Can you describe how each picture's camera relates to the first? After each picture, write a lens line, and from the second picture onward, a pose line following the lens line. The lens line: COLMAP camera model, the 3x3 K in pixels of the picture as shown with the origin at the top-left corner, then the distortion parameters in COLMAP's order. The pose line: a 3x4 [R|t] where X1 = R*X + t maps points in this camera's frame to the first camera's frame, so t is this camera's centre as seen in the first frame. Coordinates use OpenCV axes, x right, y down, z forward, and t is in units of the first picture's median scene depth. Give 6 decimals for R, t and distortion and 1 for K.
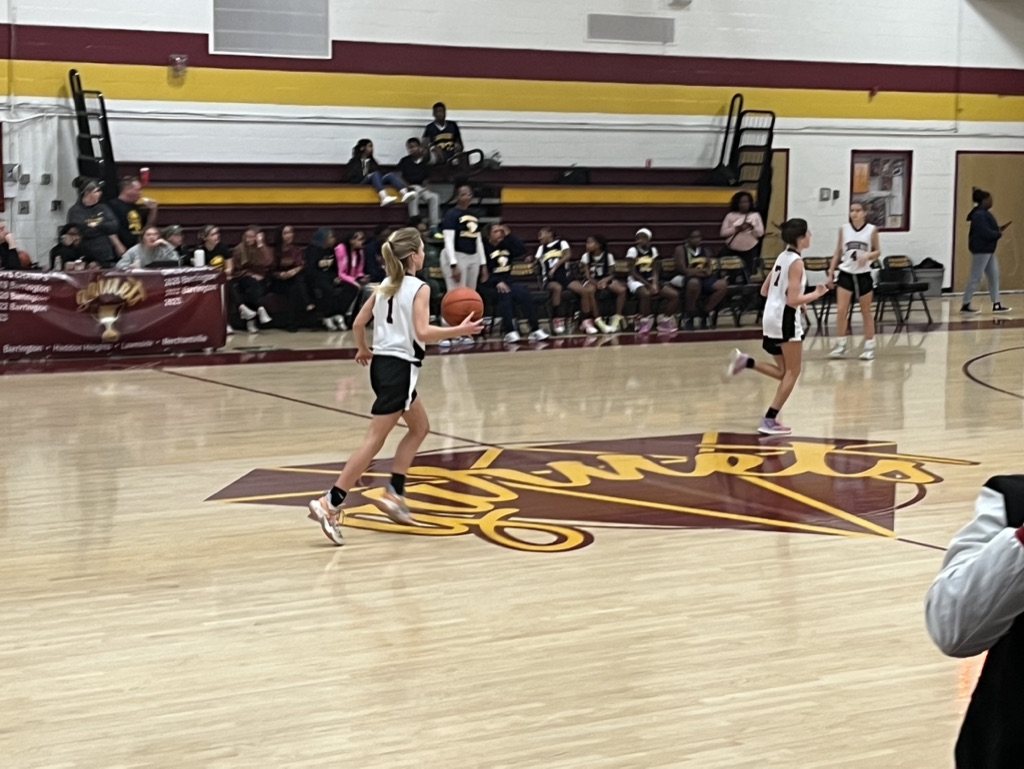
lens RADIAL K [[2228.1, 0, 547.1], [0, 2228.1, 333.2], [0, 0, 1]] dist [0.190413, 0.000000]
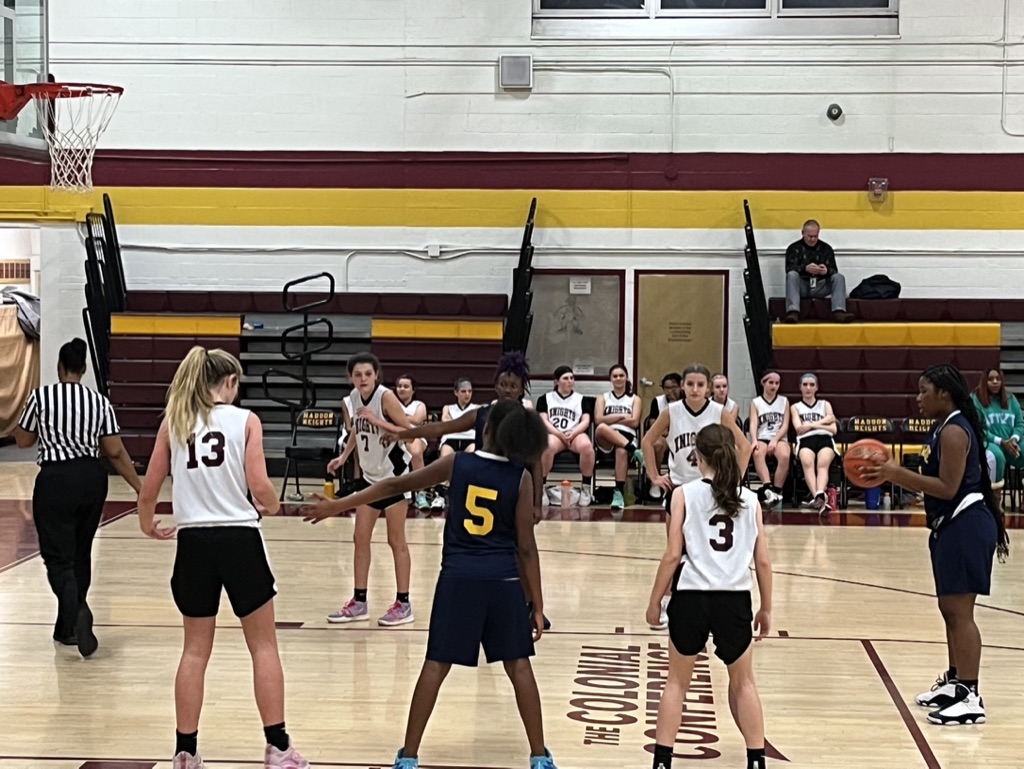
lens RADIAL K [[2315.6, 0, 513.7], [0, 2315.6, 384.7], [0, 0, 1]] dist [0.174520, 0.000000]
pose [[0.785369, 0.025591, -0.618498, 0.526758], [-0.050802, 0.998439, -0.023197, -0.022375], [0.616939, 0.049639, 0.785444, 0.343268]]
